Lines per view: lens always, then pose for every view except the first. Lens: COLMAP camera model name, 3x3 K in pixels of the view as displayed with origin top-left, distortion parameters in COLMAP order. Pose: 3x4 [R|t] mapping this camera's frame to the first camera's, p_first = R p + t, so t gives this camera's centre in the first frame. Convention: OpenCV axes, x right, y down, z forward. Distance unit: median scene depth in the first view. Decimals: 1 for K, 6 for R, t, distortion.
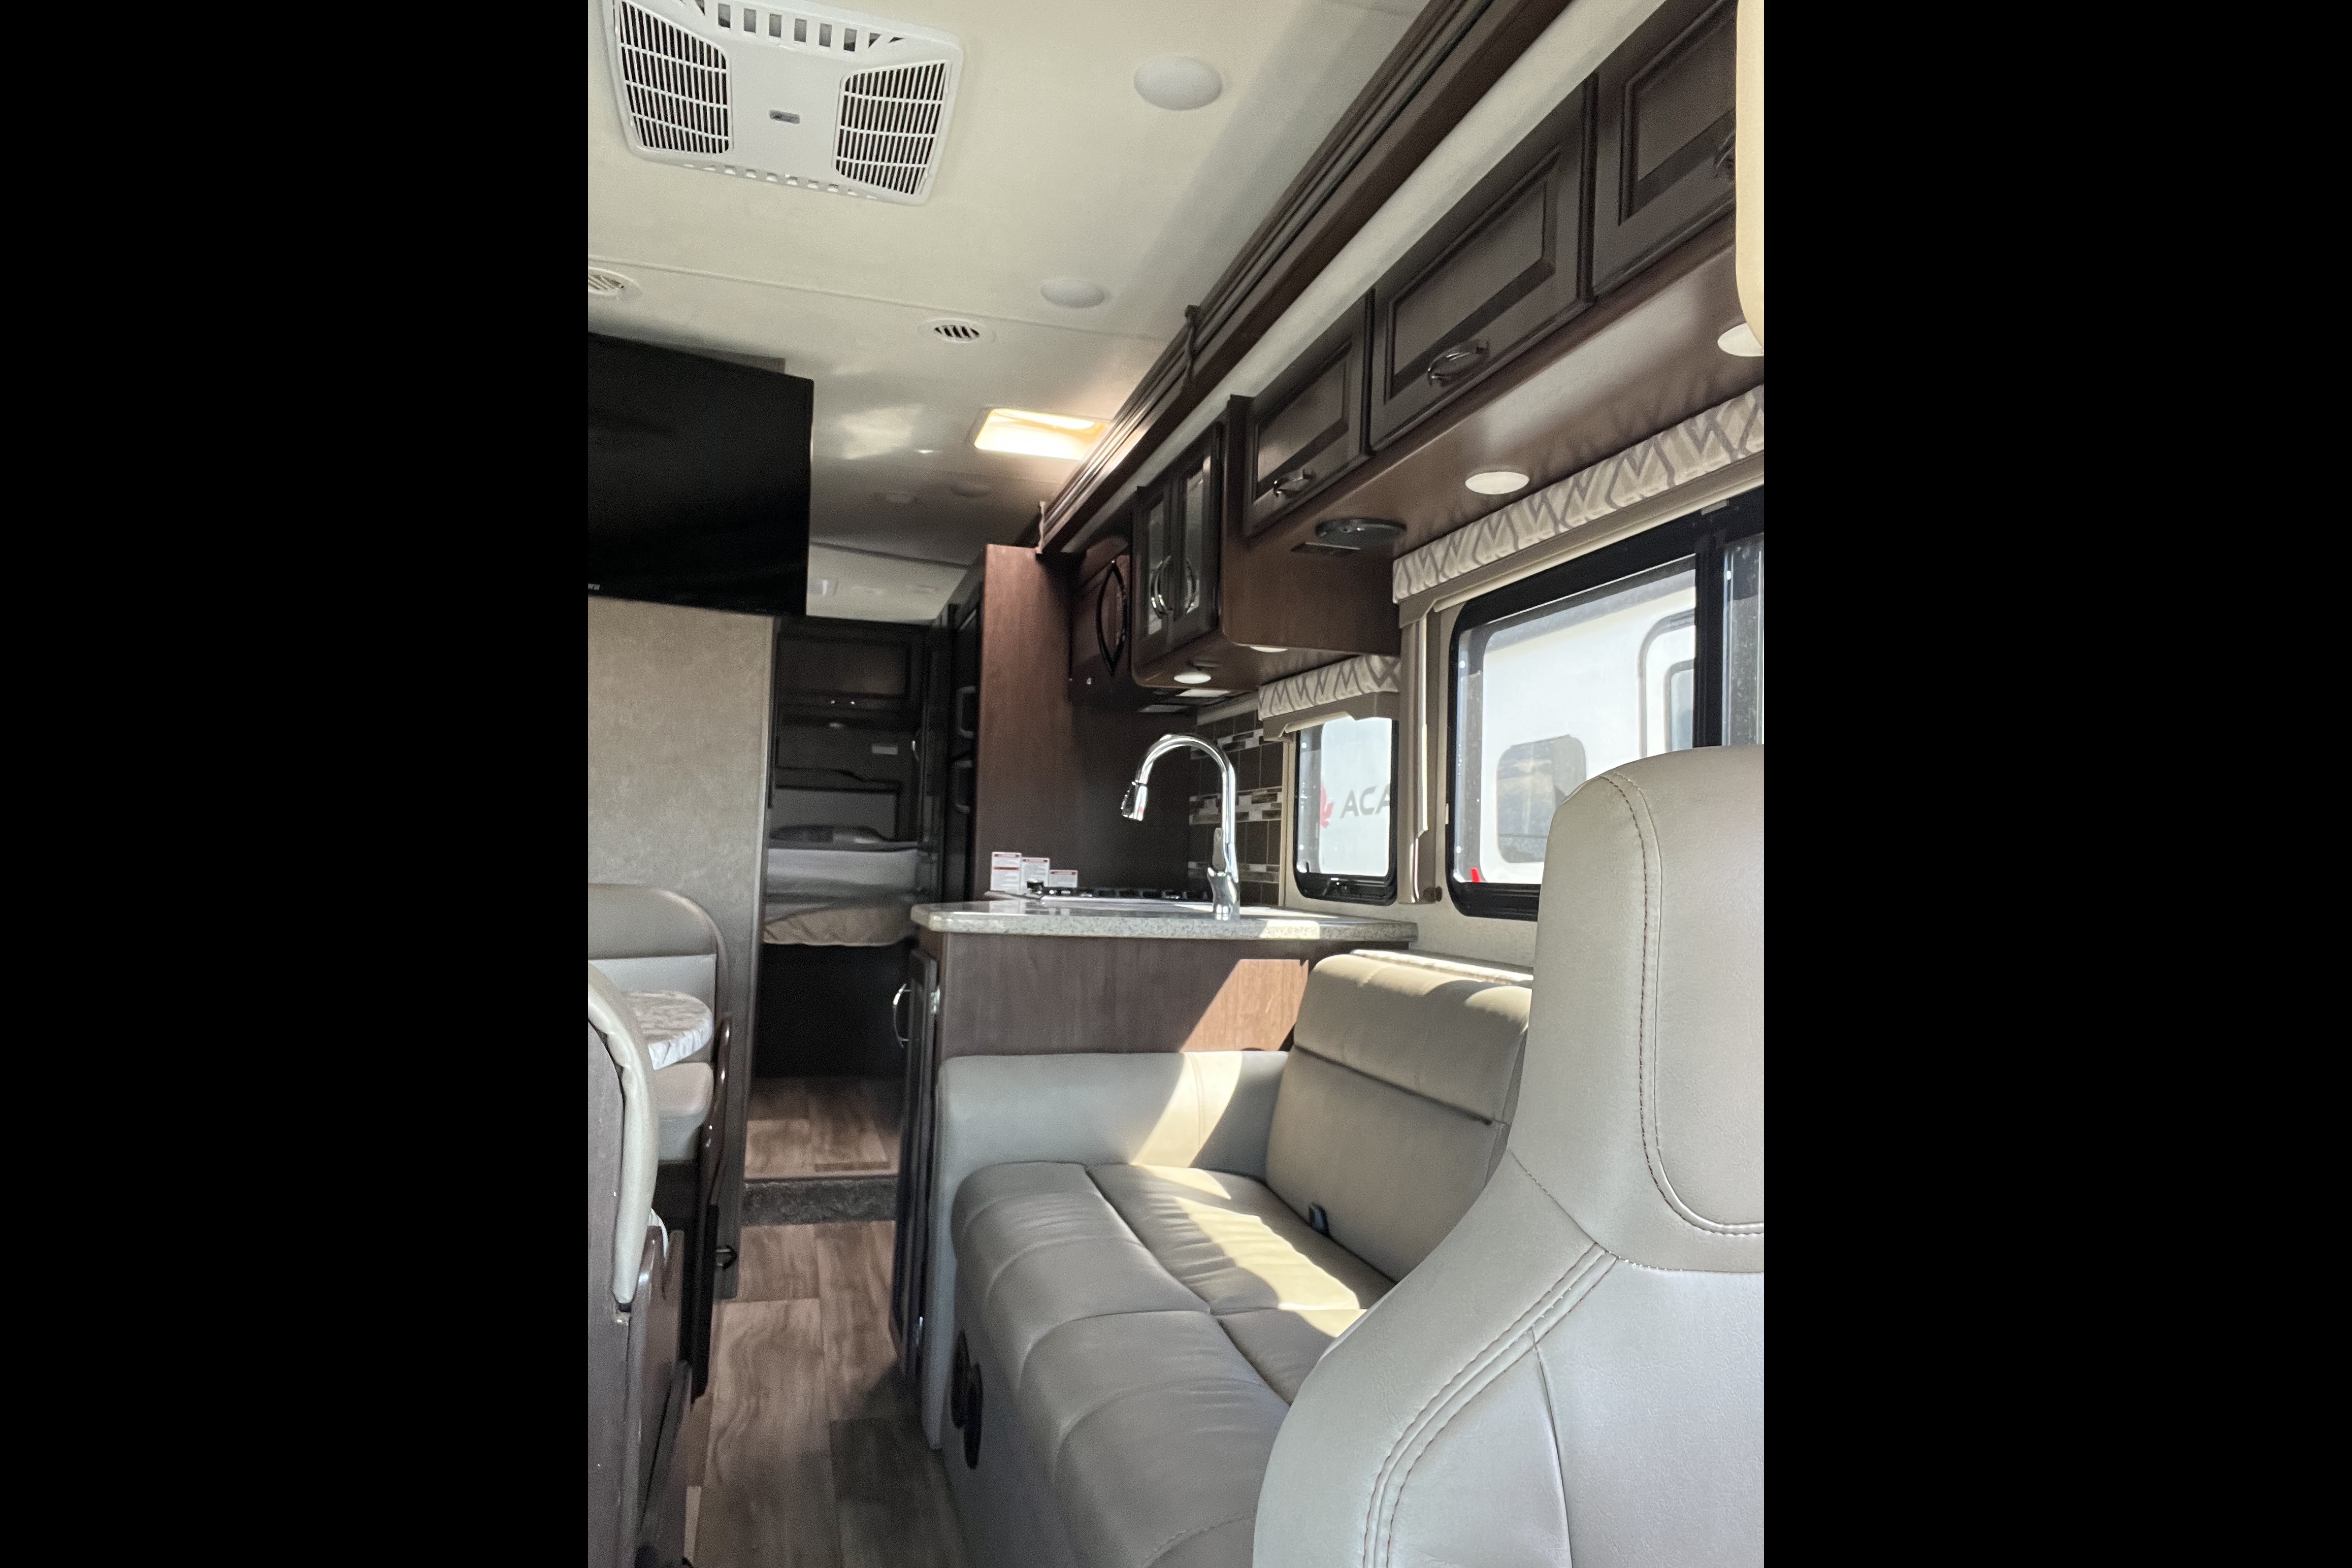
lens RADIAL K [[1317.1, 0, 1176.0], [0, 1317.1, 784.0], [0, 0, 1]] dist [0.000878, 0.000150]
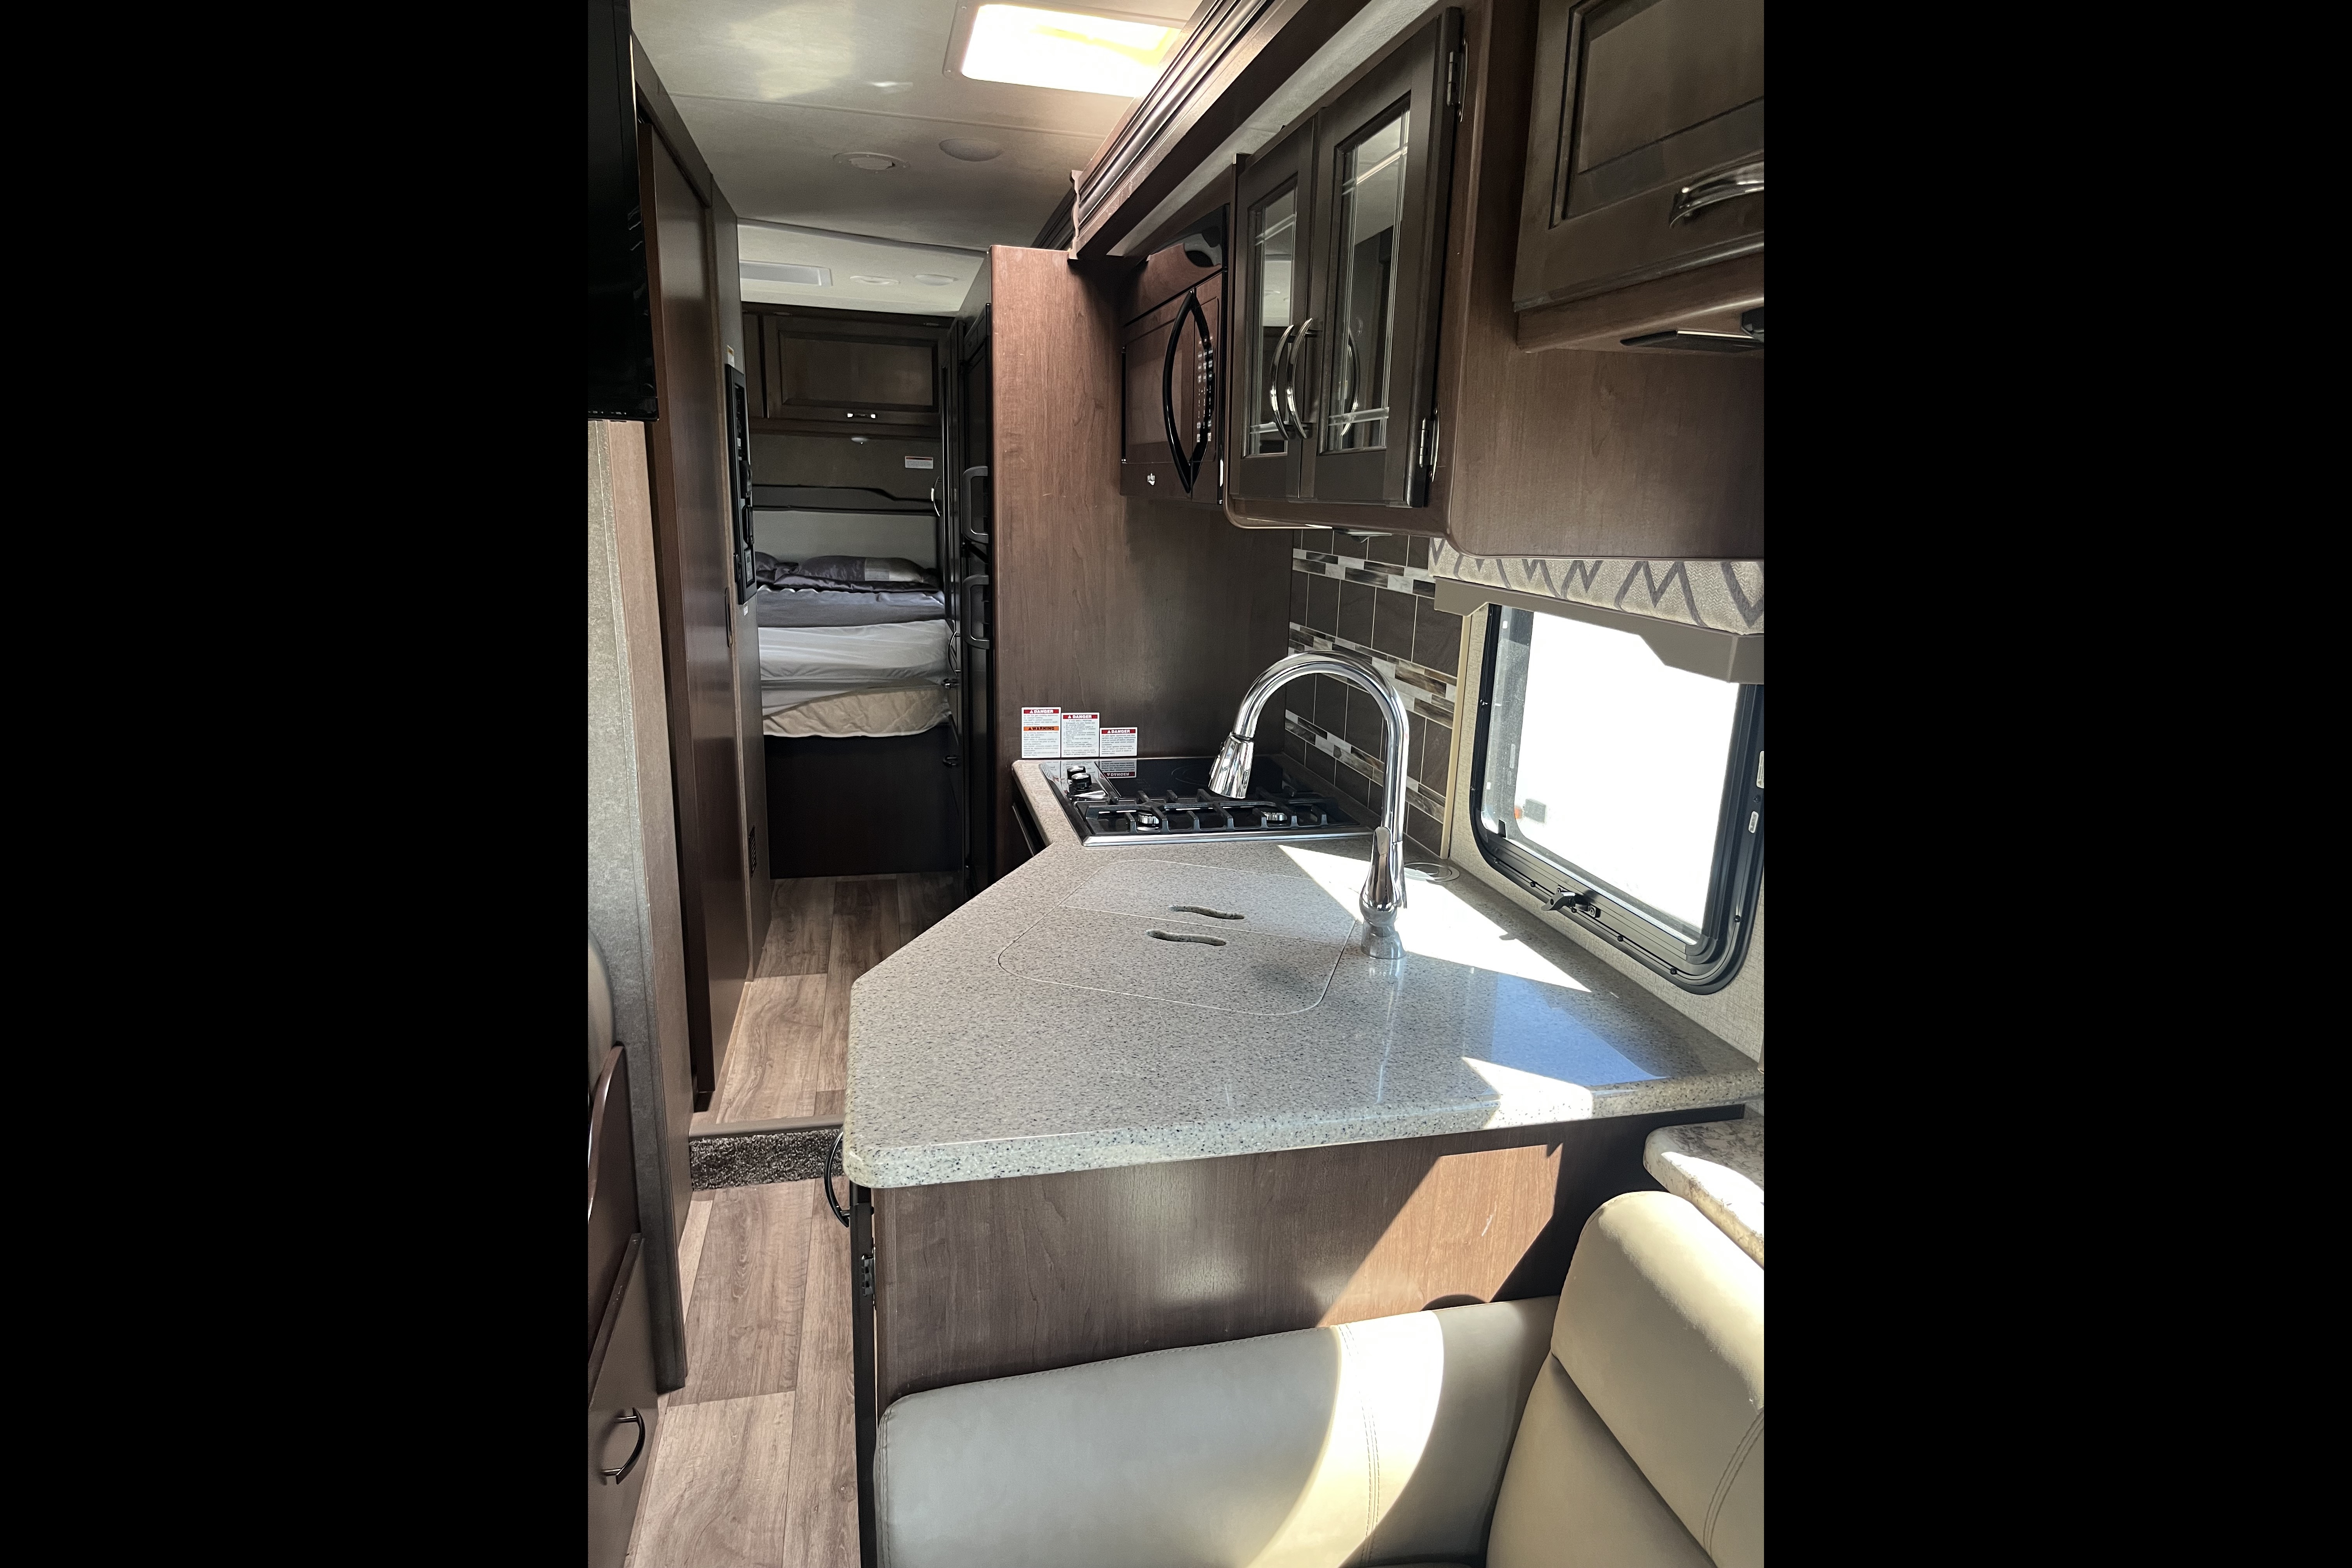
lens RADIAL K [[1158.3, 0, 1176.0], [0, 1158.3, 784.0], [0, 0, 1]] dist [-0.001713, -0.000320]
pose [[0.999115, 0.010732, -0.040677, -0.027128], [0.001849, 0.954773, 0.297329, -0.097636], [0.042029, -0.297141, 0.953908, 0.379412]]
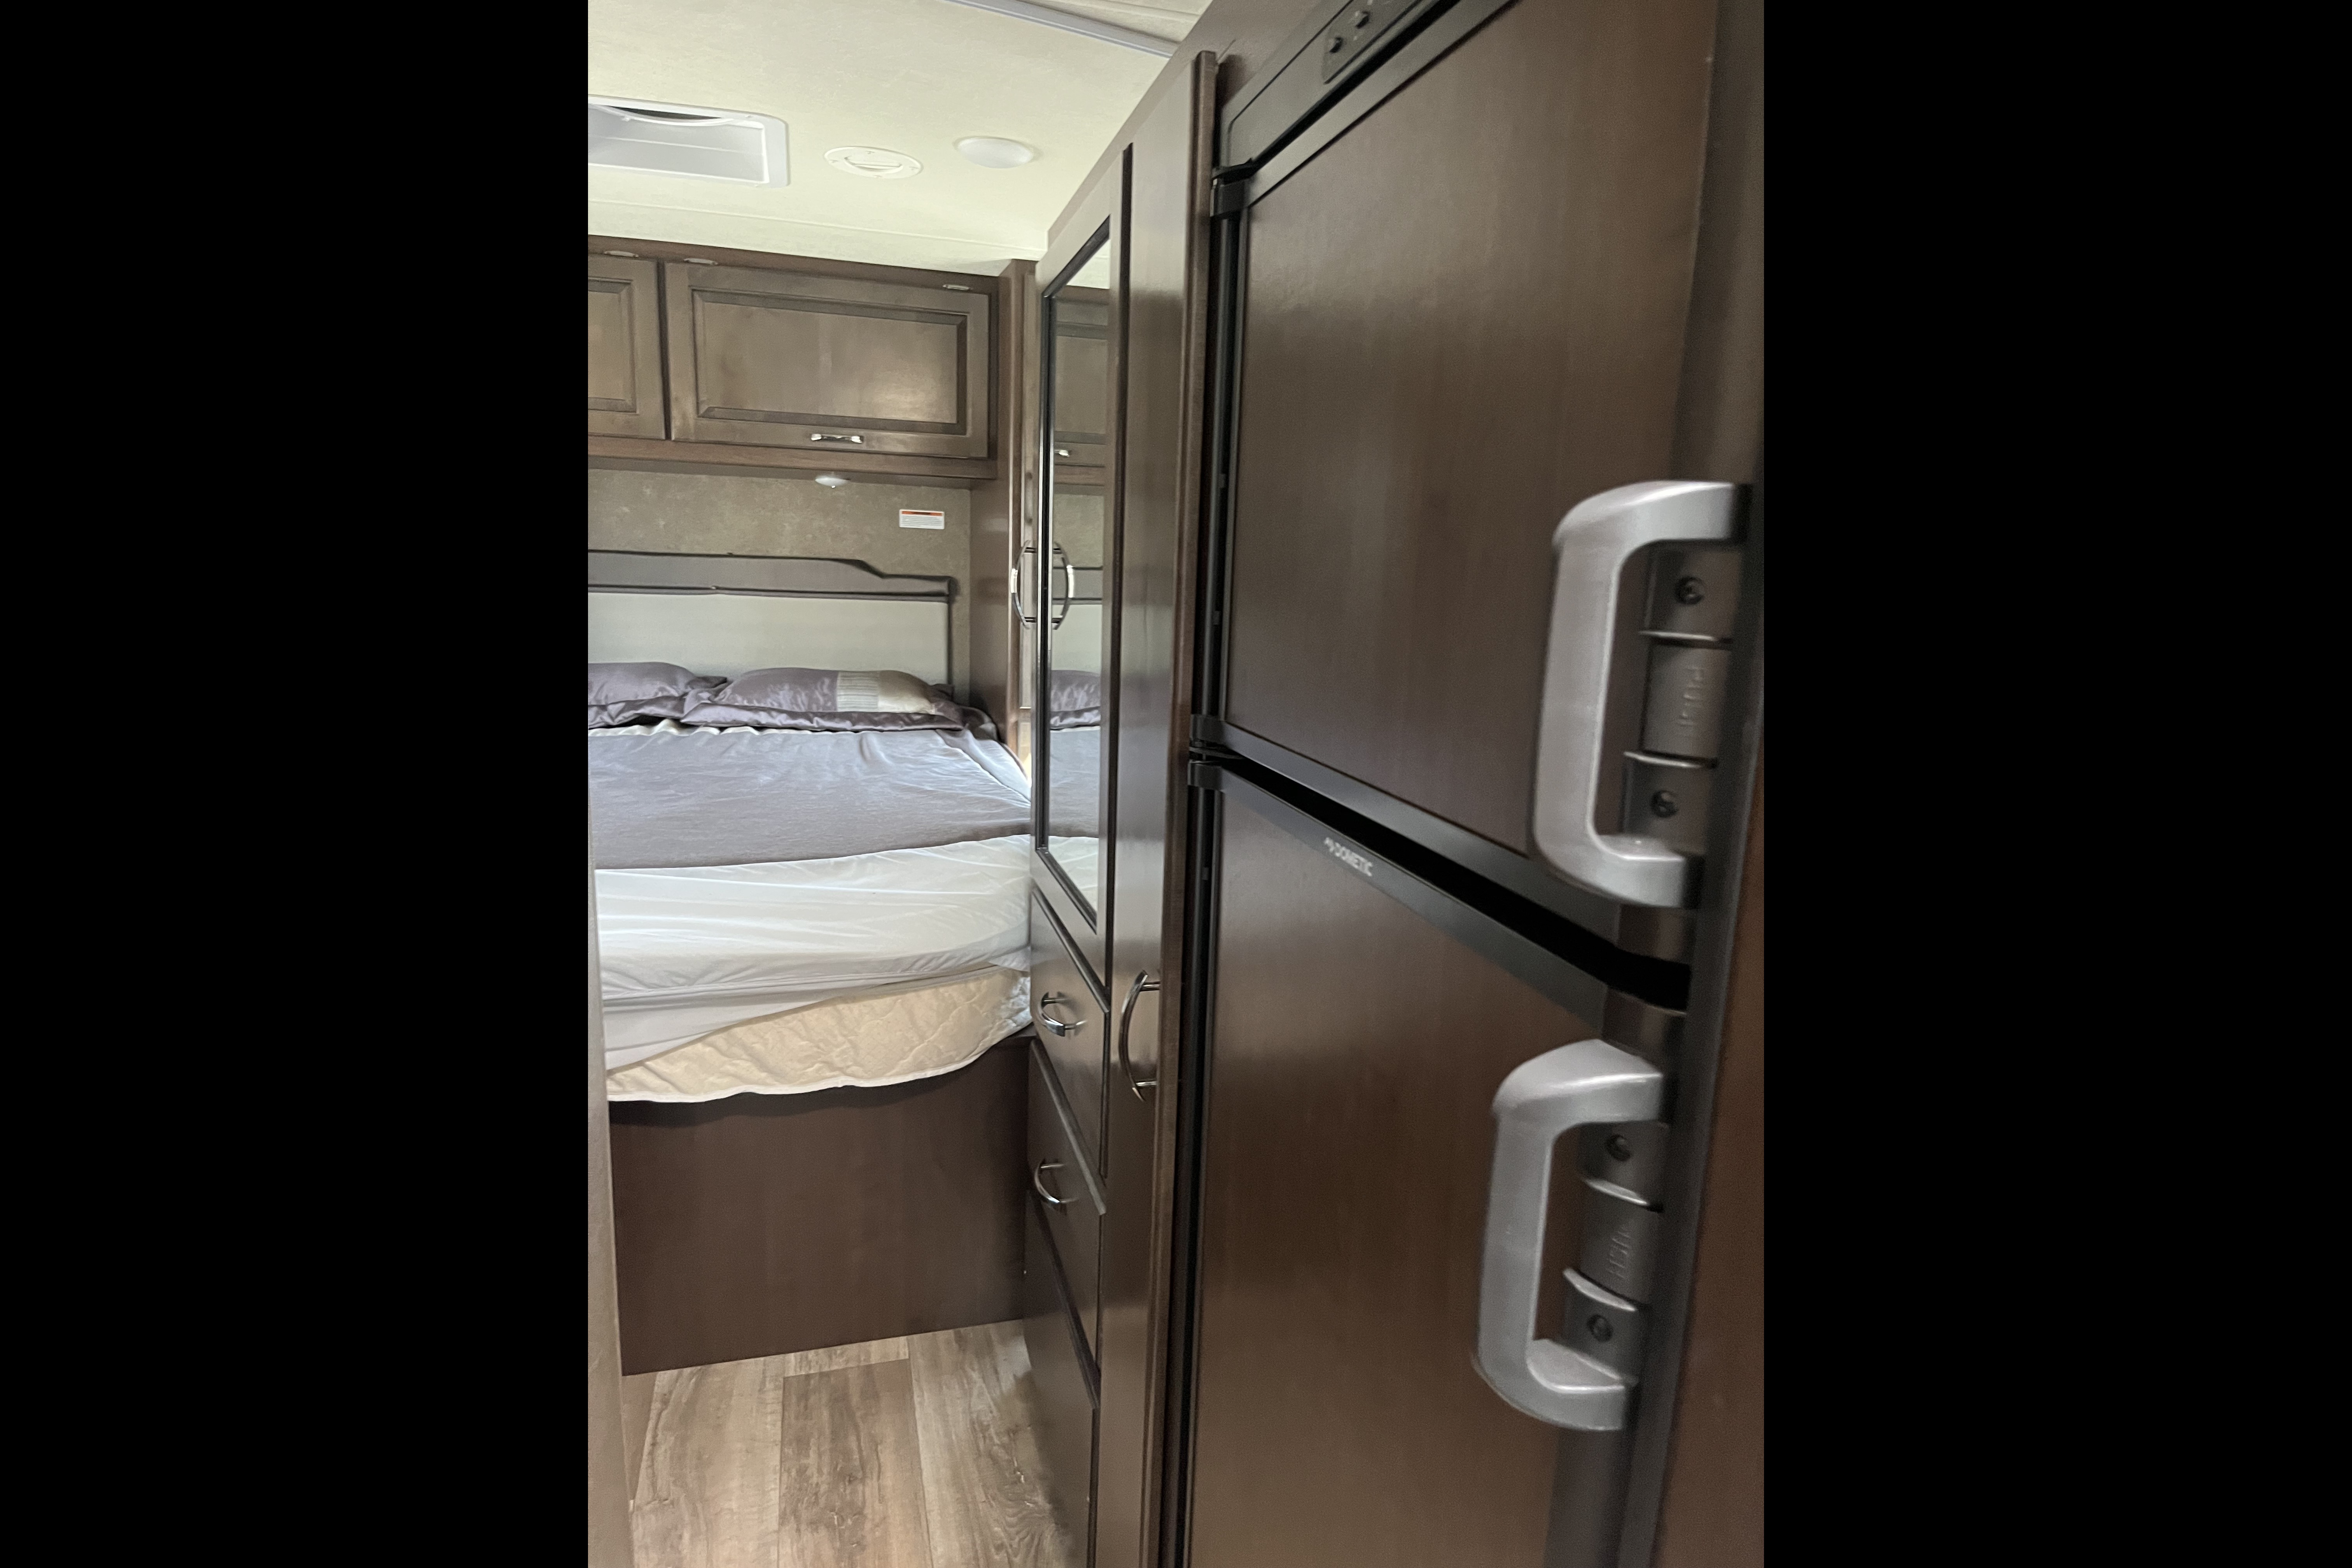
lens RADIAL K [[1190.0, 0, 1176.0], [0, 1190.0, 784.0], [0, 0, 1]] dist [0.007223, 0.000153]
pose [[0.999973, 0.003916, -0.006289, -0.206670], [-0.002270, 0.970015, 0.243036, -0.077160], [0.007052, -0.243015, 0.969997, 0.909673]]
